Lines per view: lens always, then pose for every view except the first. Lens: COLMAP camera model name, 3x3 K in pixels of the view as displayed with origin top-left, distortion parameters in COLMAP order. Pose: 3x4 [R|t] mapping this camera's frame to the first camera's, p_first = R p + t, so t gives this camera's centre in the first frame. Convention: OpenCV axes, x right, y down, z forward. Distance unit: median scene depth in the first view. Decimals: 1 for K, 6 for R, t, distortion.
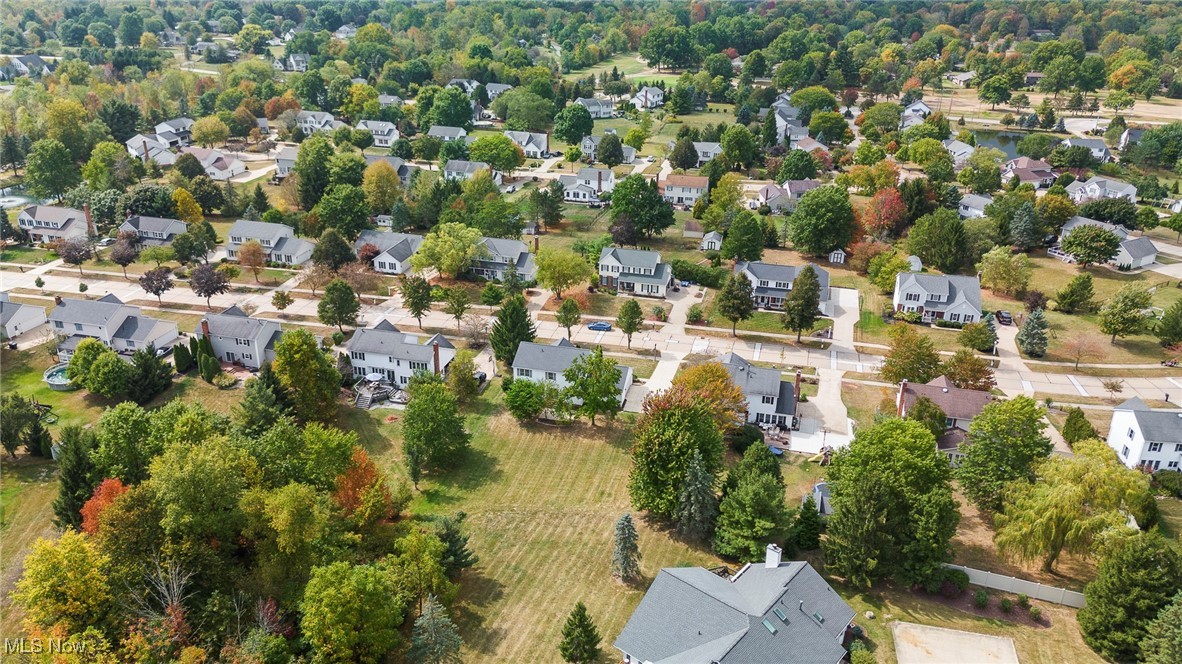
lens RADIAL K [[887.7, 0, 592.2], [0, 887.7, 340.9], [0, 0, 1]] dist [0.068688, -0.061589]
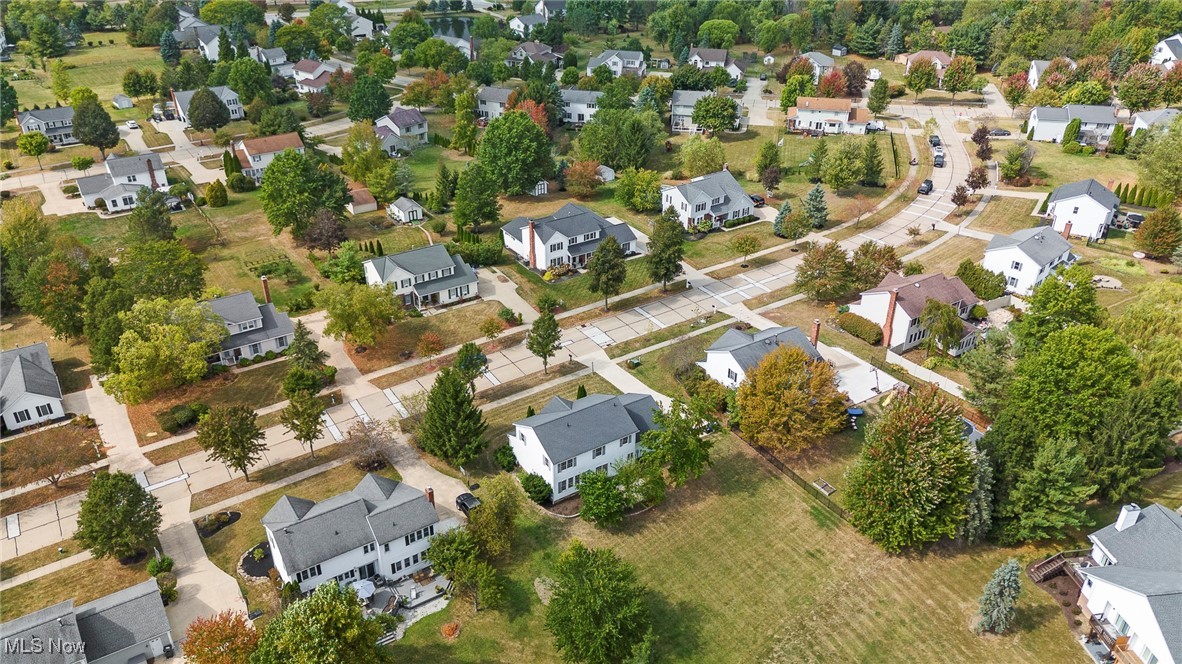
lens RADIAL K [[887.7, 0, 595.9], [0, 887.7, 327.6], [0, 0, 1]] dist [0.068688, -0.061589]
pose [[0.675258, -0.373324, 0.636125, -0.356983], [0.305308, 0.926566, 0.219686, -0.162508], [-0.671427, 0.045869, 0.739650, 0.340750]]
